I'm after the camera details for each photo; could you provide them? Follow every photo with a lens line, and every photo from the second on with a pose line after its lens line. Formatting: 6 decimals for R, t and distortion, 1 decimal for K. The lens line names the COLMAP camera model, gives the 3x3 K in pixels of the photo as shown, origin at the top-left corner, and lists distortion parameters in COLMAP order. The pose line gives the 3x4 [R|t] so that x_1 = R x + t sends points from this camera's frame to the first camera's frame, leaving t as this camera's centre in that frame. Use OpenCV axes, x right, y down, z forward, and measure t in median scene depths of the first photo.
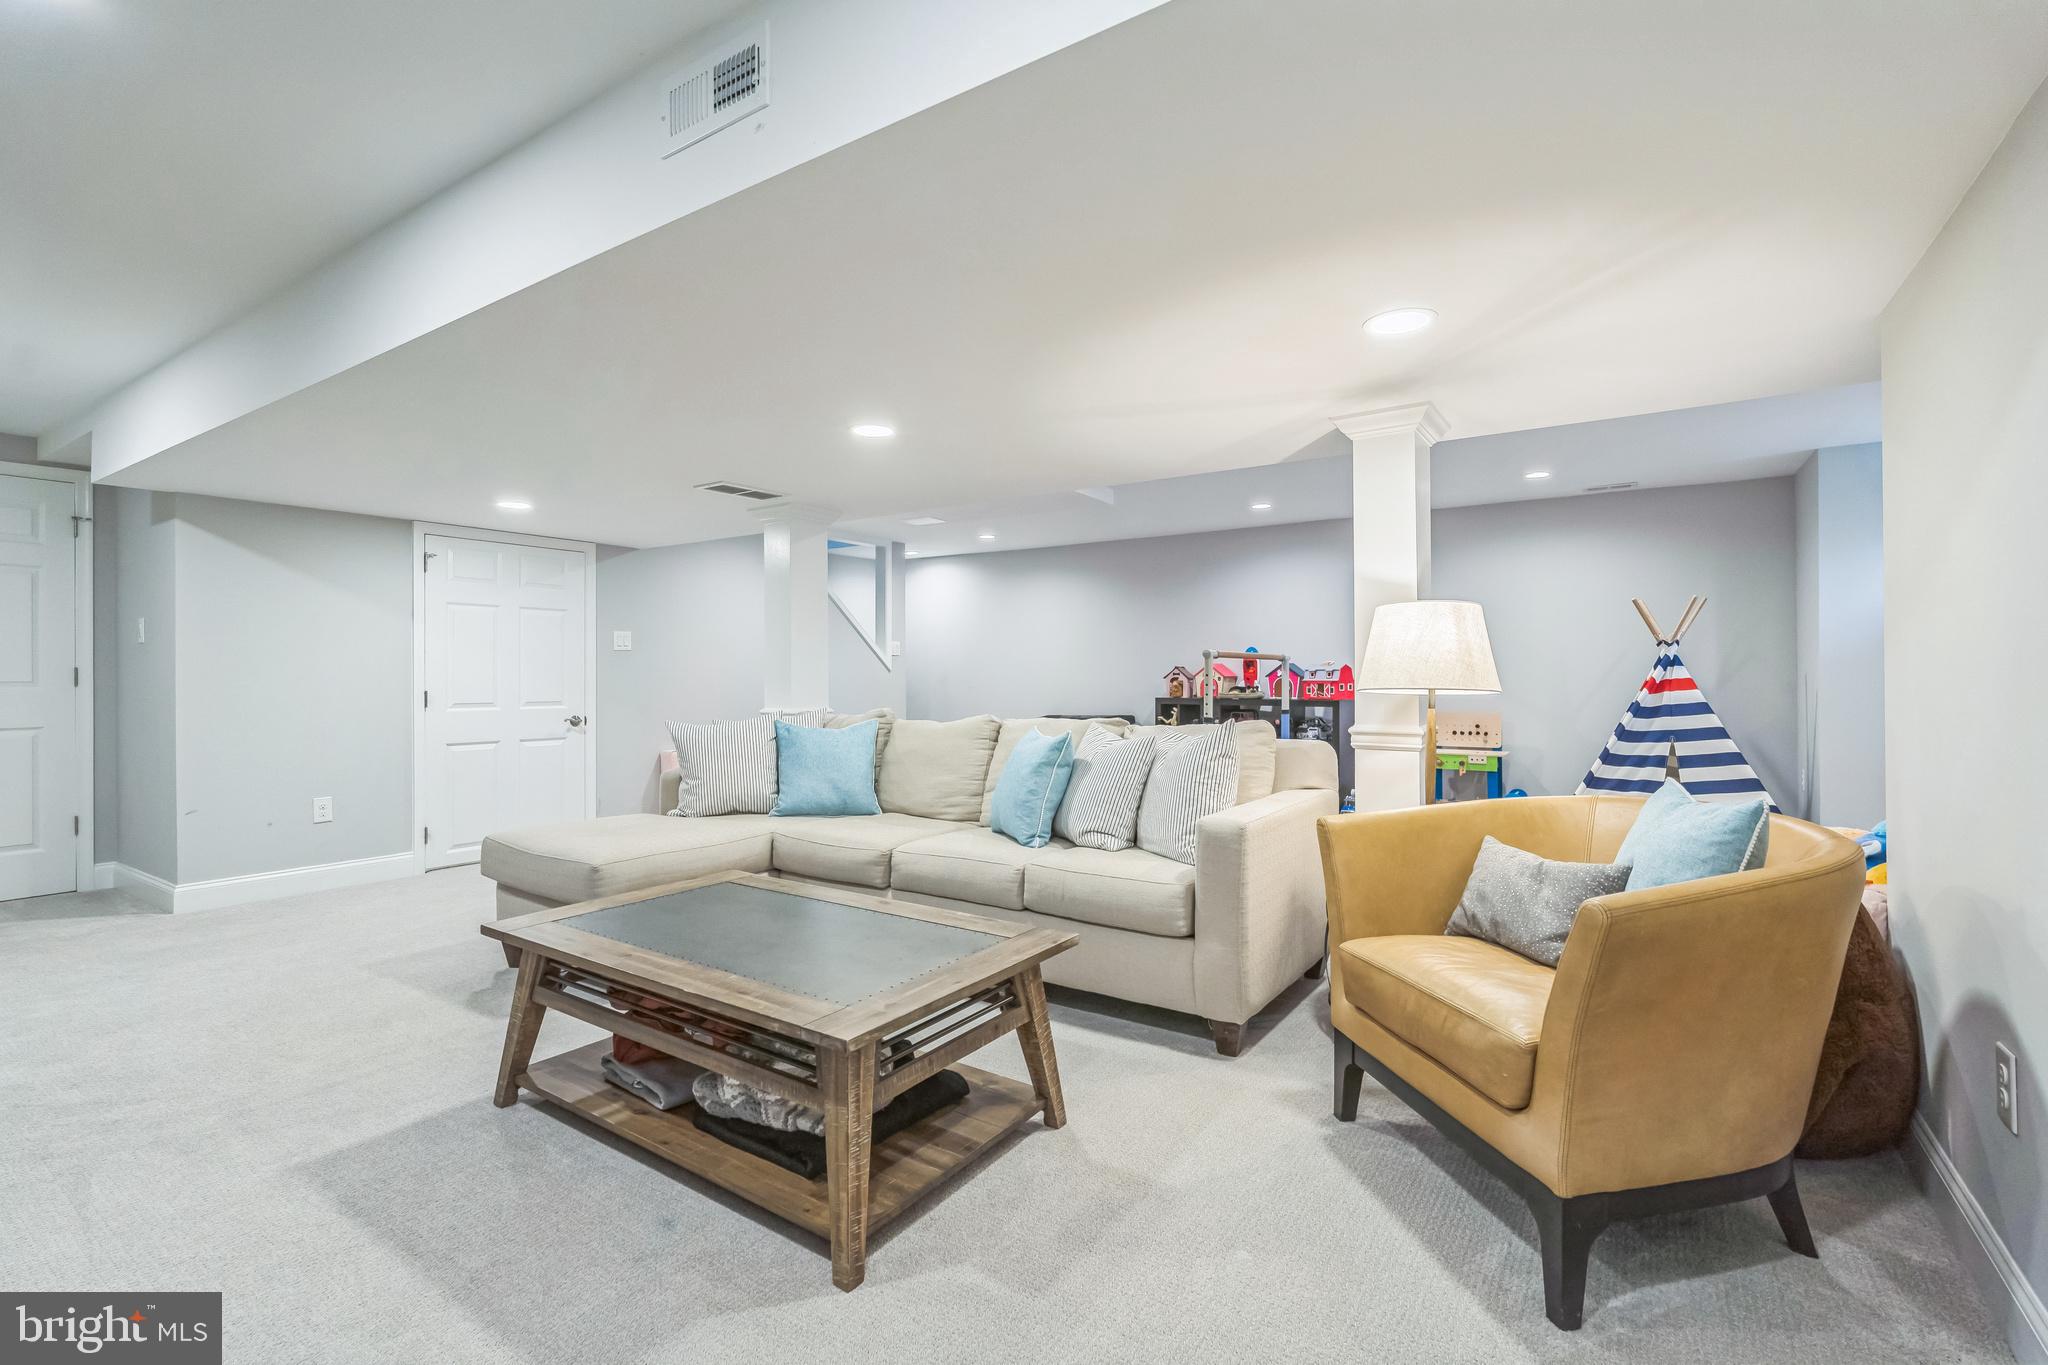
lens RADIAL K [[917.7, 0, 1026.4], [0, 917.7, 675.5], [0, 0, 1]] dist [-0.000128, 0.000591]
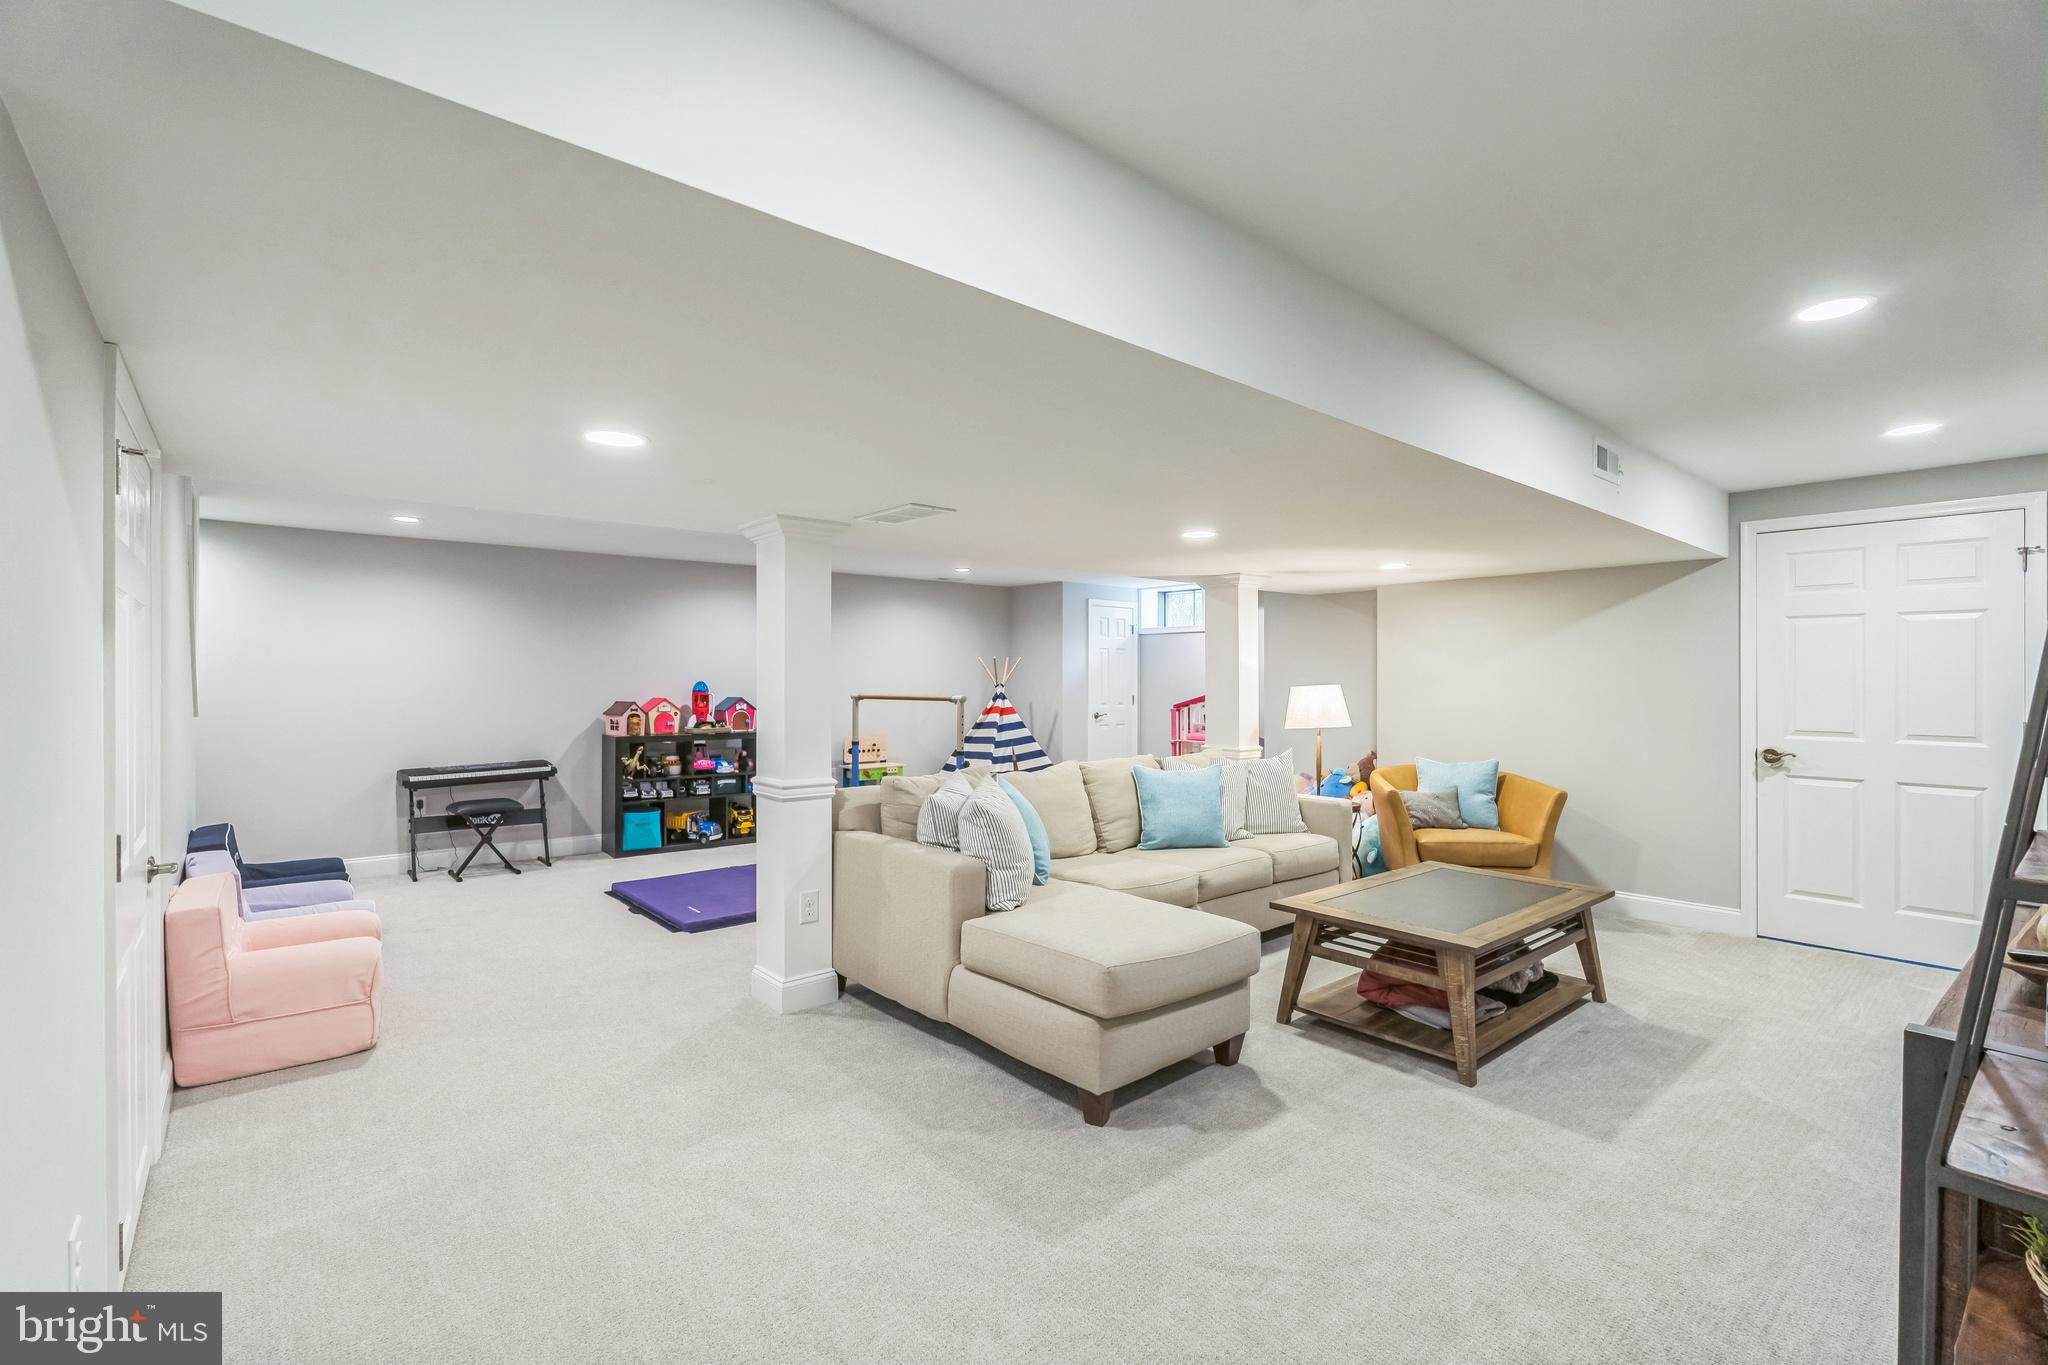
lens RADIAL K [[917.7, 0, 1022.6], [0, 917.7, 684.3], [0, 0, 1]] dist [-0.000128, 0.000591]
pose [[0.245445, -0.000994, 0.969410, -0.842478], [-0.002078, 0.999997, 0.001552, -0.038941], [-0.969408, -0.002396, 0.245442, 0.557193]]
